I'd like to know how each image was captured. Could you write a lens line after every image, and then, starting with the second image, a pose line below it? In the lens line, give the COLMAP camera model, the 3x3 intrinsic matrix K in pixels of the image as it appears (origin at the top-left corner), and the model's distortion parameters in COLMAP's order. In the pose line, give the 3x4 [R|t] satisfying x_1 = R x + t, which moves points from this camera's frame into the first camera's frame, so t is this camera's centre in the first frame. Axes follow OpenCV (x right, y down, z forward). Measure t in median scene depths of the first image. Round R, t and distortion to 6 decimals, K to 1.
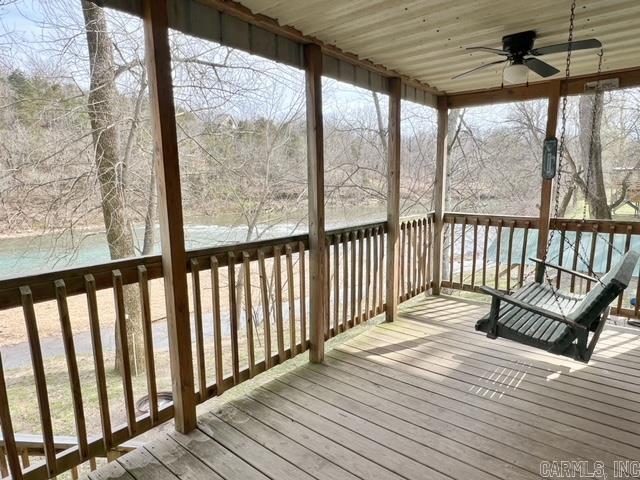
lens RADIAL K [[396.7, 0, 320.3], [0, 396.7, 242.8], [0, 0, 1]] dist [0.007122, 0.001457]
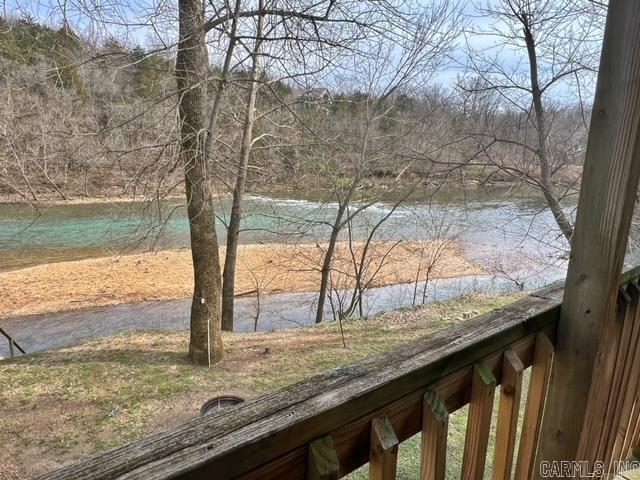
lens RADIAL K [[396.7, 0, 320.1], [0, 396.7, 240.4], [0, 0, 1]] dist [0.007122, 0.001457]
pose [[0.974038, 0.076356, -0.213118, -0.028966], [-0.065306, 0.996153, 0.058425, -0.014953], [0.216759, -0.042990, 0.975278, 0.120770]]
